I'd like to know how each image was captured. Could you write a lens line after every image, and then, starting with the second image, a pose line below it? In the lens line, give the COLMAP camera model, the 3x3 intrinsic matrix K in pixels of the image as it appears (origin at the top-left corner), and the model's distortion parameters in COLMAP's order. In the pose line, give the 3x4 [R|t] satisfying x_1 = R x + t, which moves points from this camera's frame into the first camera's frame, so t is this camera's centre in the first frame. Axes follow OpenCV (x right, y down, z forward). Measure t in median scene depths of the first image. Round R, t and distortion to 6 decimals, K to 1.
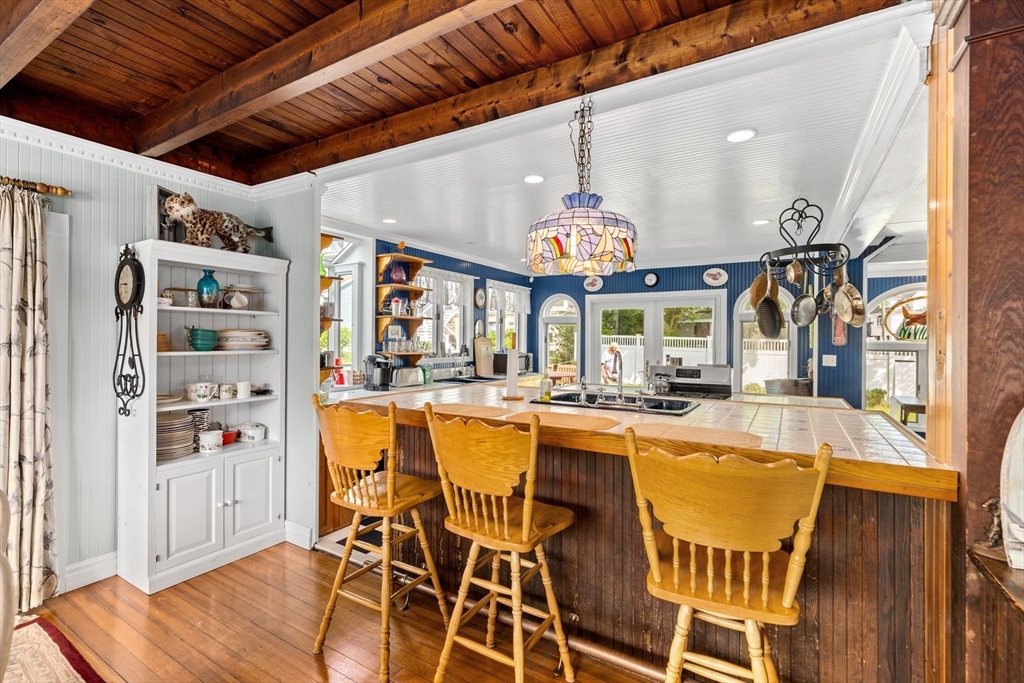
lens RADIAL K [[459.9, 0, 512.1], [0, 459.9, 336.5], [0, 0, 1]] dist [-0.013679, 0.006003]
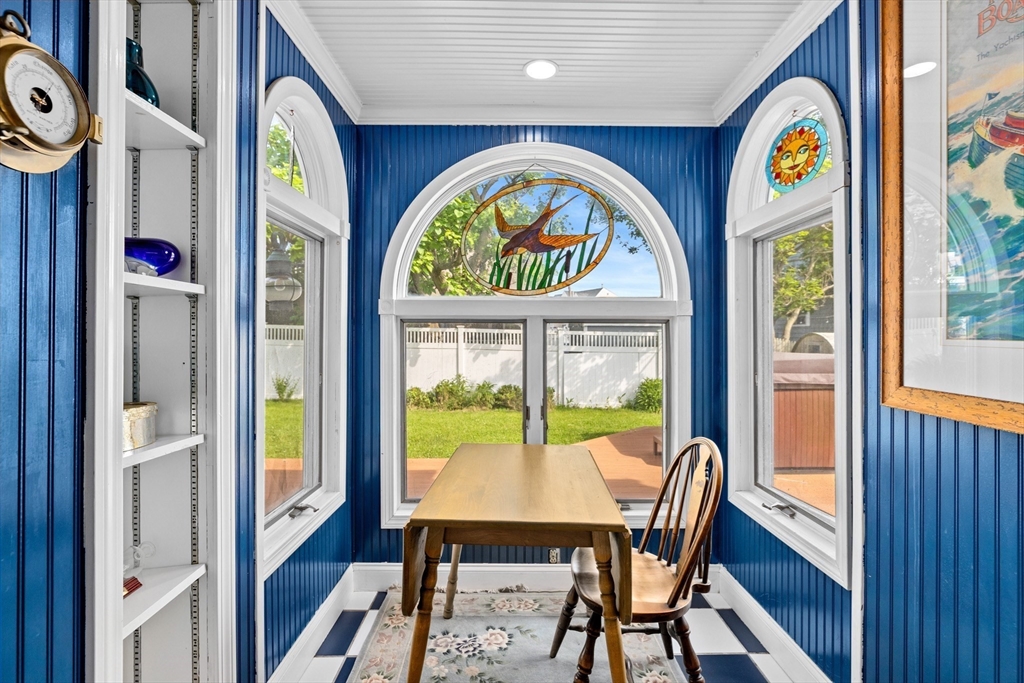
lens RADIAL K [[477.2, 0, 512.0], [0, 477.2, 341.5], [0, 0, 1]] dist [0.000739, -0.000030]
pose [[0.852194, -0.011105, 0.523108, 0.799816], [0.004050, 0.999885, 0.014630, 0.052766], [-0.523211, -0.010349, 0.852141, 0.790556]]
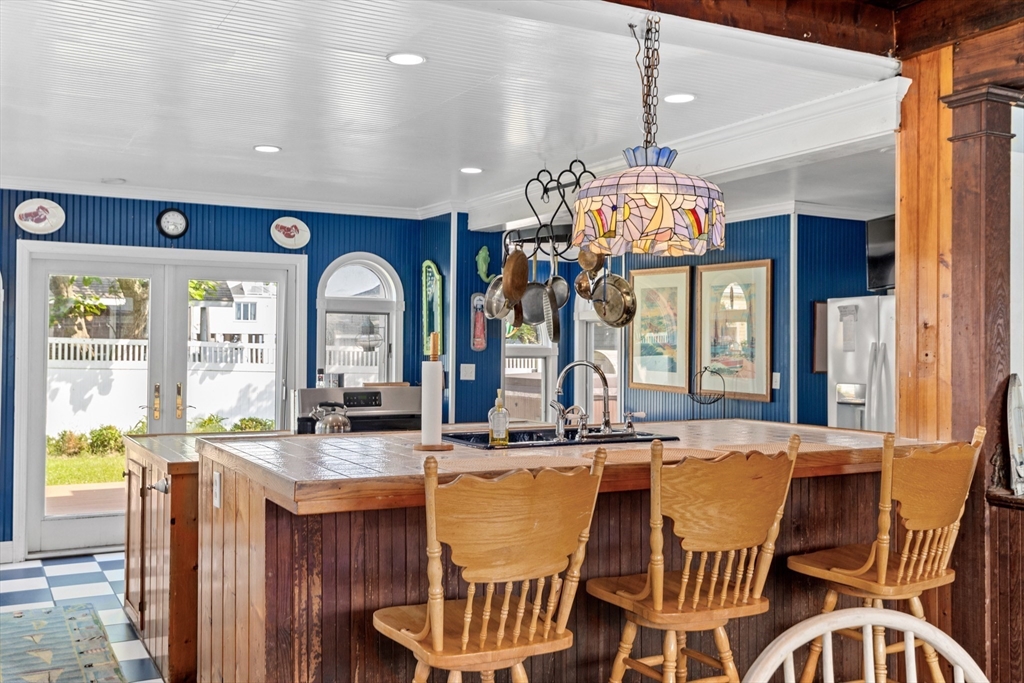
lens RADIAL K [[977.7, 0, 512.0], [0, 977.7, 341.5], [0, 0, 1]] dist [0.015363, 0.005084]
pose [[0.504058, 0.000860, 0.863669, -0.576843], [-0.007903, 0.999962, 0.003617, -0.000997], [-0.863634, -0.008649, 0.504046, 0.177581]]
